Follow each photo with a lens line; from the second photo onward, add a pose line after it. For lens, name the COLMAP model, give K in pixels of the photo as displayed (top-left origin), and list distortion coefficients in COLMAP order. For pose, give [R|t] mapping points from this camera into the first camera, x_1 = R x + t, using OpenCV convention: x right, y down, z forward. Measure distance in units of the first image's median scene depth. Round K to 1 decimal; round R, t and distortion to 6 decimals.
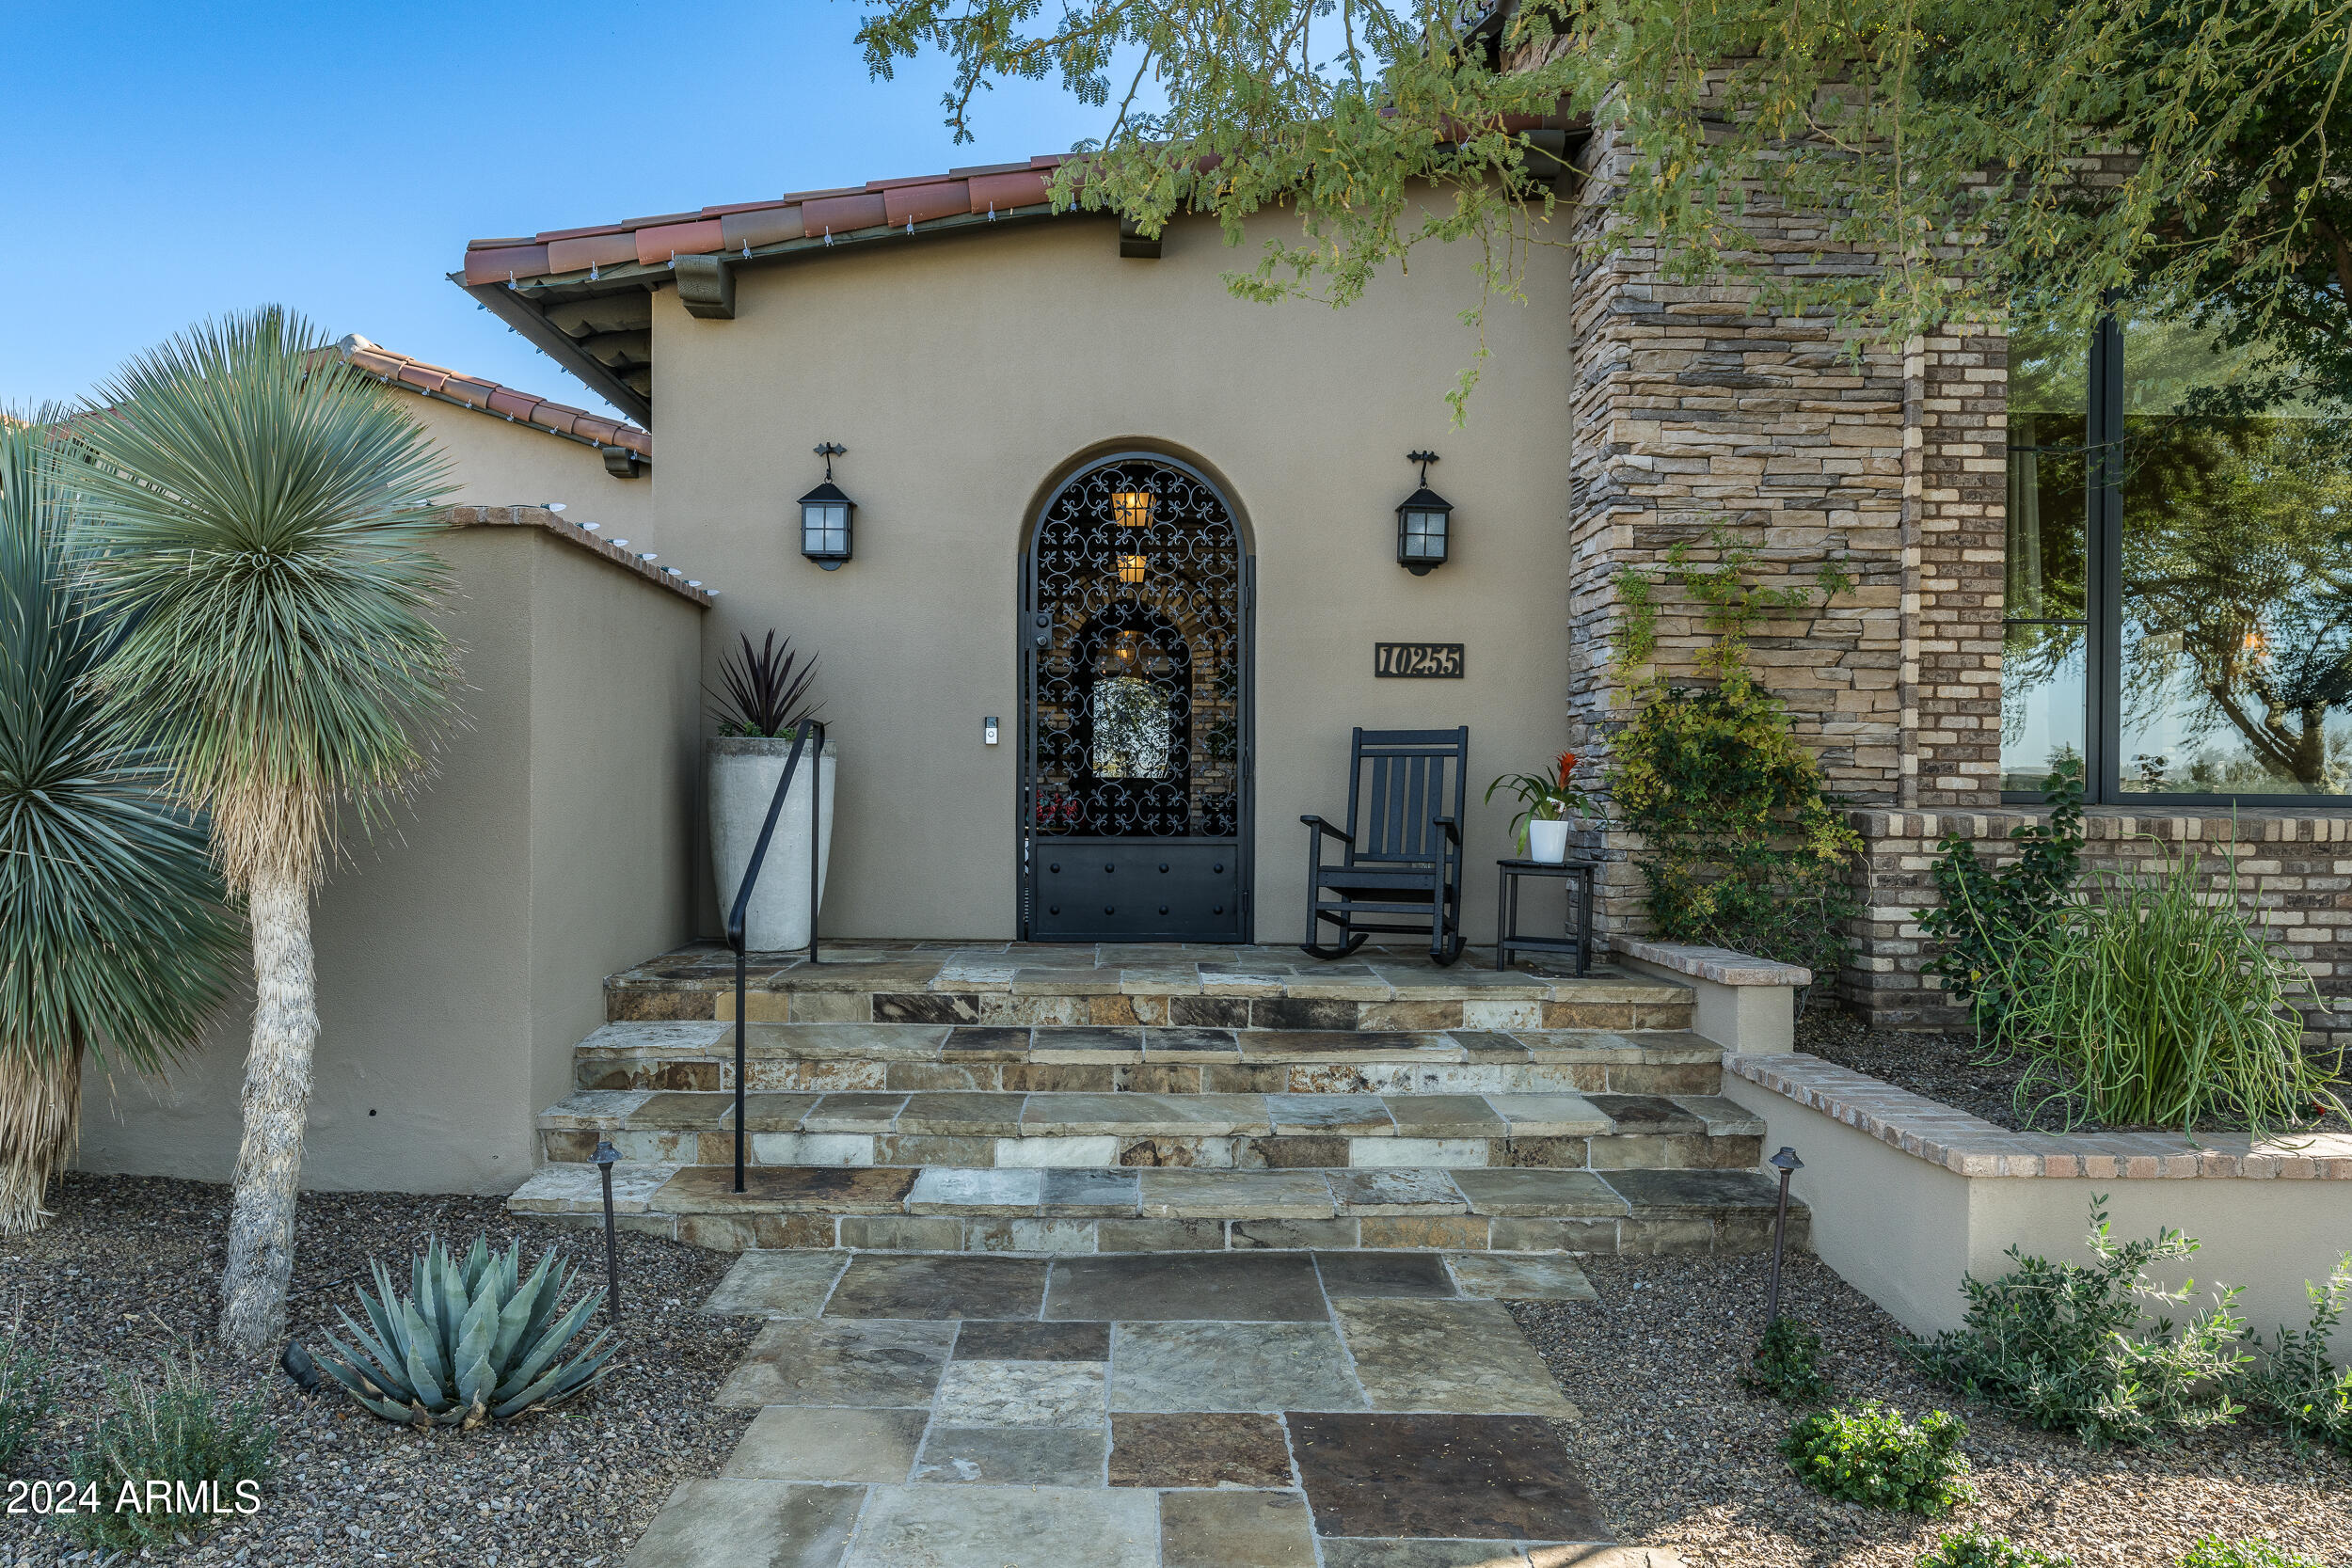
lens RADIAL K [[1569.1, 0, 1172.5], [0, 1569.1, 777.4], [0, 0, 1]] dist [-0.002080, -0.001323]
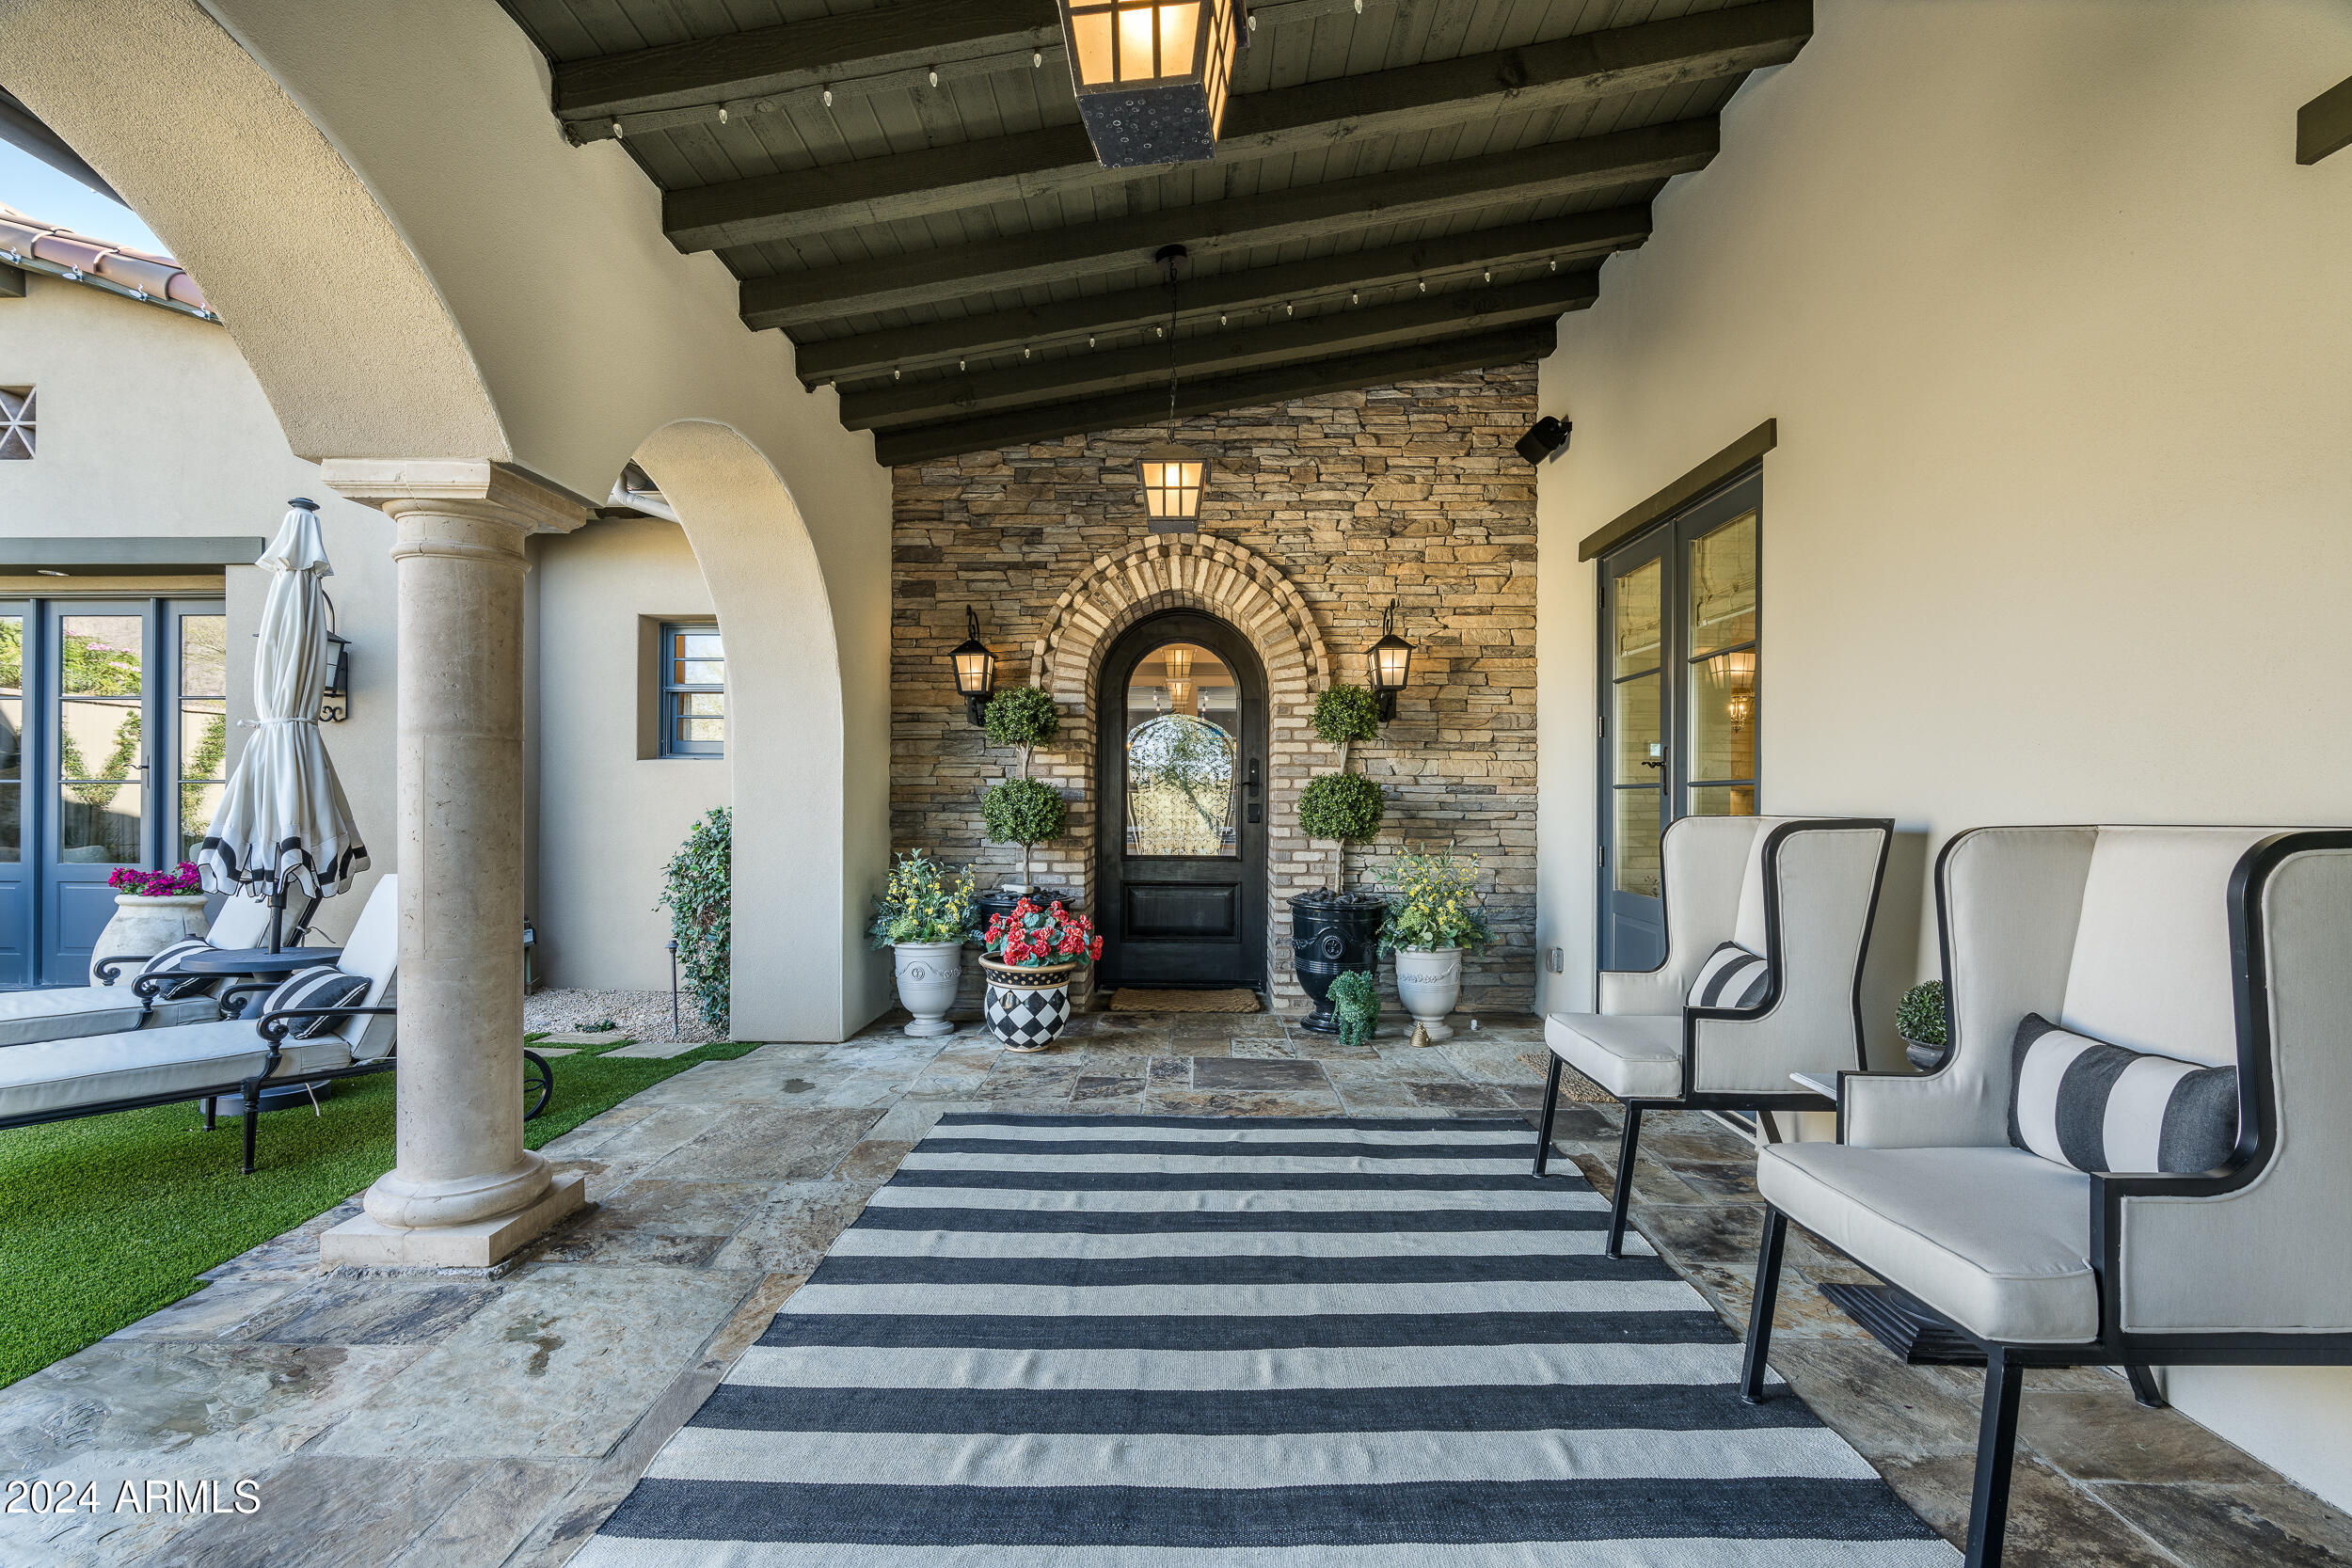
lens RADIAL K [[1078.8, 0, 1177.6], [0, 1078.8, 786.8], [0, 0, 1]] dist [0.000333, 0.000016]
pose [[0.999829, -0.010724, -0.015054, -0.021190], [0.010496, 0.999831, -0.015122, -0.025866], [0.015214, 0.014961, 0.999772, 0.574173]]
